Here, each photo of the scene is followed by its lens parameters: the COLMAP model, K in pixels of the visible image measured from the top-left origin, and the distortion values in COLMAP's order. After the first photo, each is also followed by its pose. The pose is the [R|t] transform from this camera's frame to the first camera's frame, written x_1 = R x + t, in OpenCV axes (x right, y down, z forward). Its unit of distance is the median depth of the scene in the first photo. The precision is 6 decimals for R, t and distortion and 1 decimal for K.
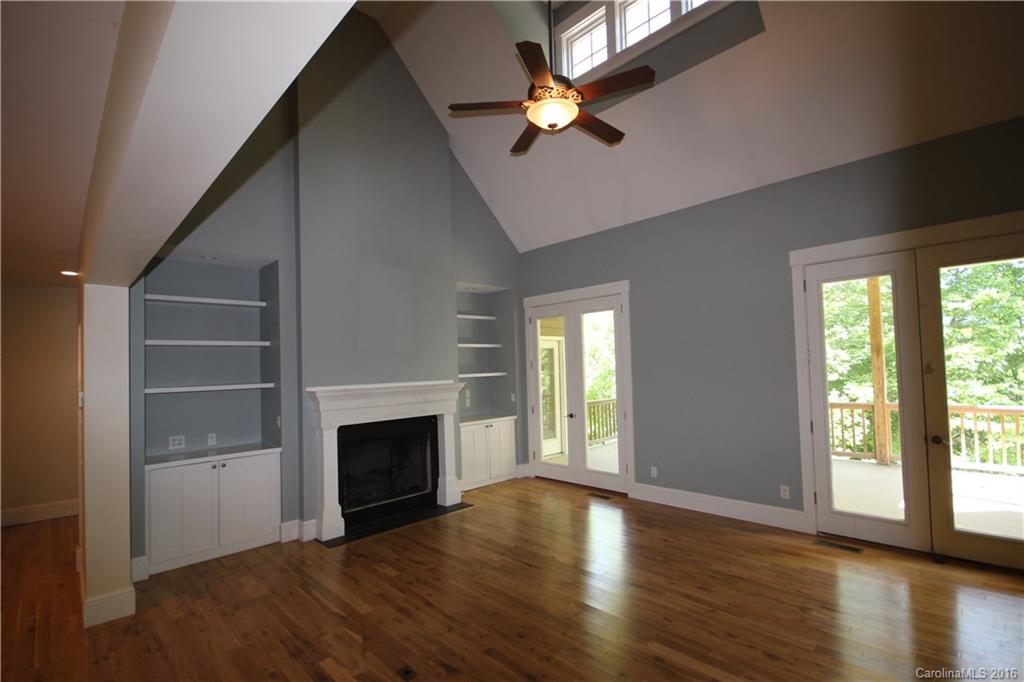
lens RADIAL K [[469.9, 0, 509.9], [0, 469.9, 345.8], [0, 0, 1]] dist [0.001718, -0.000497]
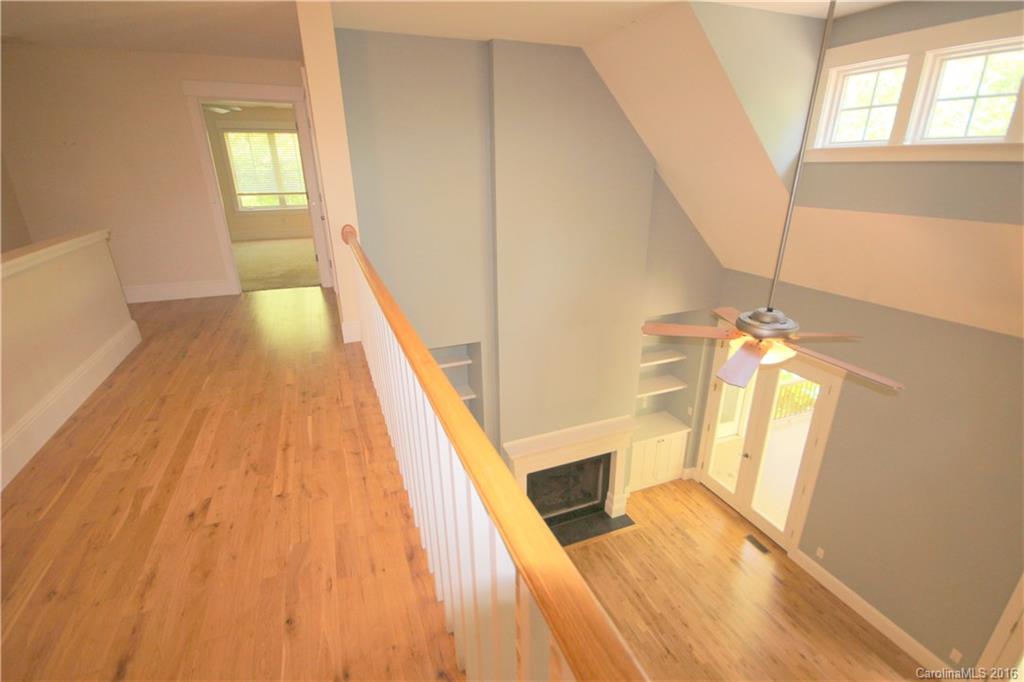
lens RADIAL K [[469.9, 0, 511.6], [0, 469.9, 341.0], [0, 0, 1]] dist [0.001718, -0.000497]
pose [[0.923675, 0.153091, -0.351267, -0.019092], [0.001664, 0.915109, 0.403203, -0.529855], [0.383174, -0.373012, 0.845008, 0.057730]]
